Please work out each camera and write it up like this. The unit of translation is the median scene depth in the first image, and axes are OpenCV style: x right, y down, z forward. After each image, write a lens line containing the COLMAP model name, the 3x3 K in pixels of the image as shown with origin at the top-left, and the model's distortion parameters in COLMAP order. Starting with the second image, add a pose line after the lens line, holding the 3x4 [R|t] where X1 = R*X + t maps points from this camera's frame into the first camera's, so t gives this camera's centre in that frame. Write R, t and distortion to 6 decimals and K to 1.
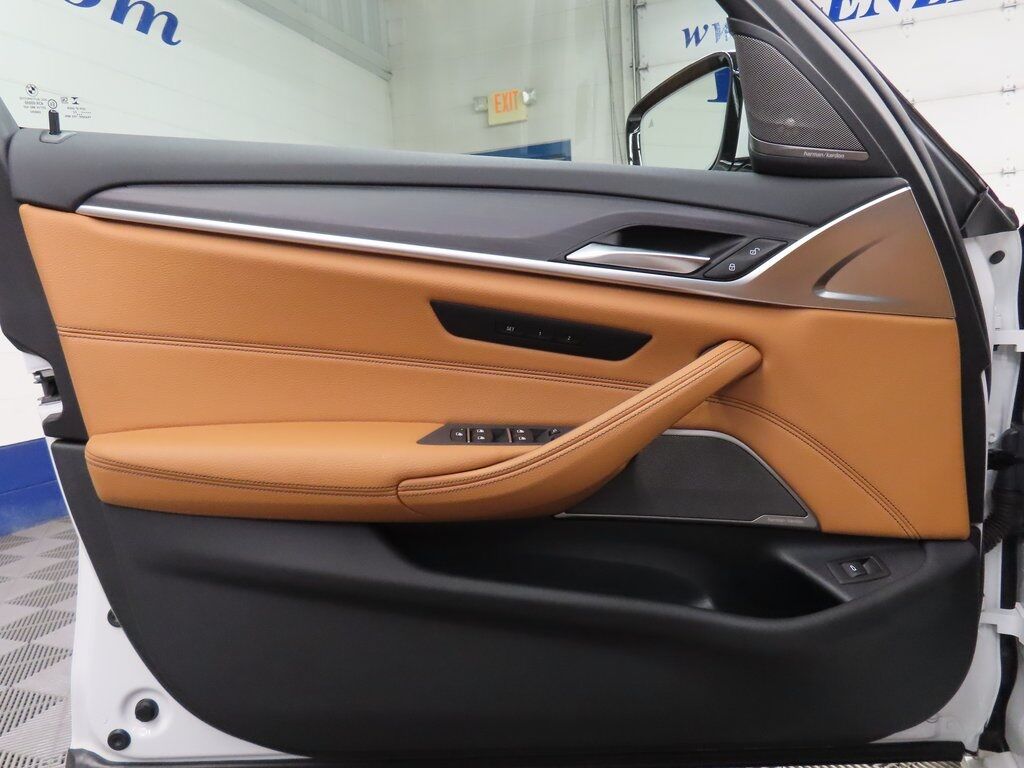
lens RADIAL K [[728.1, 0, 512.0], [0, 728.1, 384.0], [0, 0, 1]] dist [-0.014573, 0.003967]
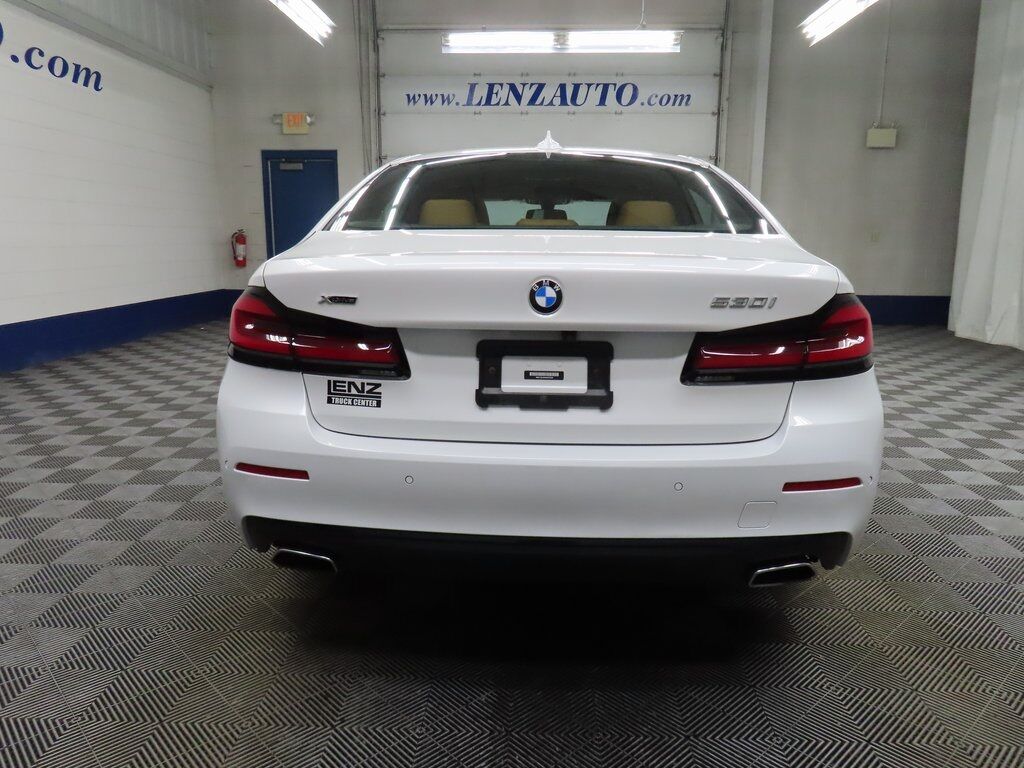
lens RADIAL K [[728.1, 0, 512.0], [0, 728.1, 384.0], [0, 0, 1]] dist [-0.014573, 0.003967]
pose [[0.934912, -0.013862, 0.354609, -0.141392], [-0.028437, 0.993097, 0.113794, -0.014805], [-0.353739, -0.116471, 0.928064, -0.725672]]
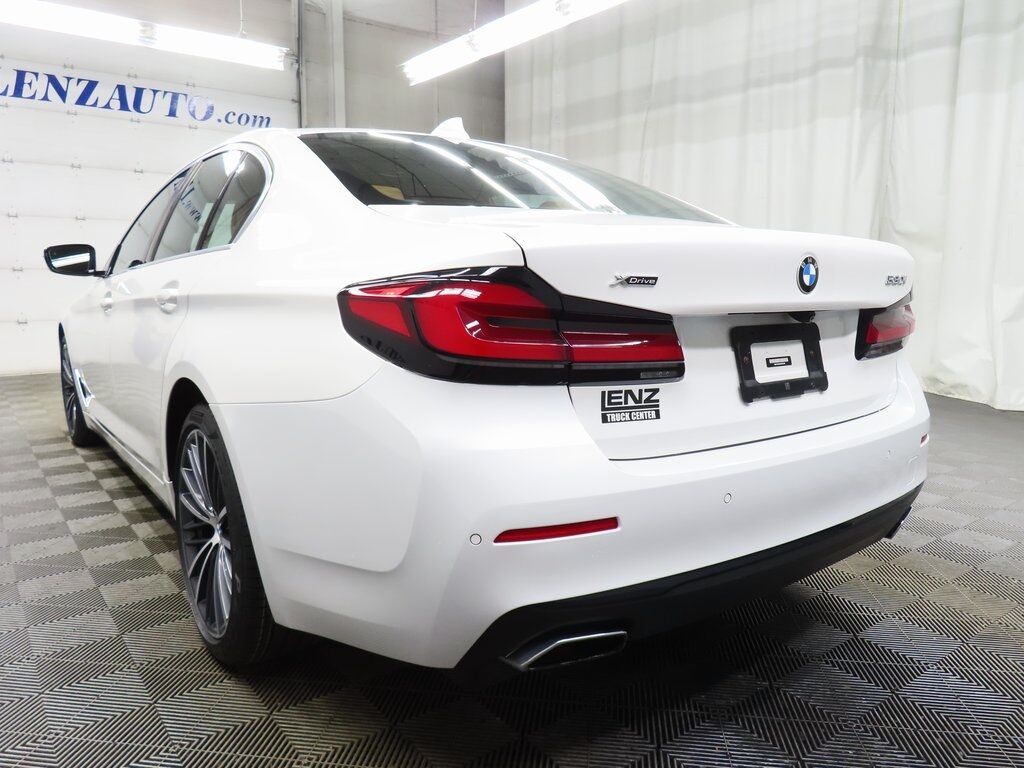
lens RADIAL K [[728.1, 0, 512.0], [0, 728.1, 384.0], [0, 0, 1]] dist [-0.014573, 0.003967]
pose [[0.503566, -0.071713, 0.860975, -0.305268], [0.031345, 0.997409, 0.064744, 0.001736], [-0.863388, -0.005616, 0.504510, -0.516233]]
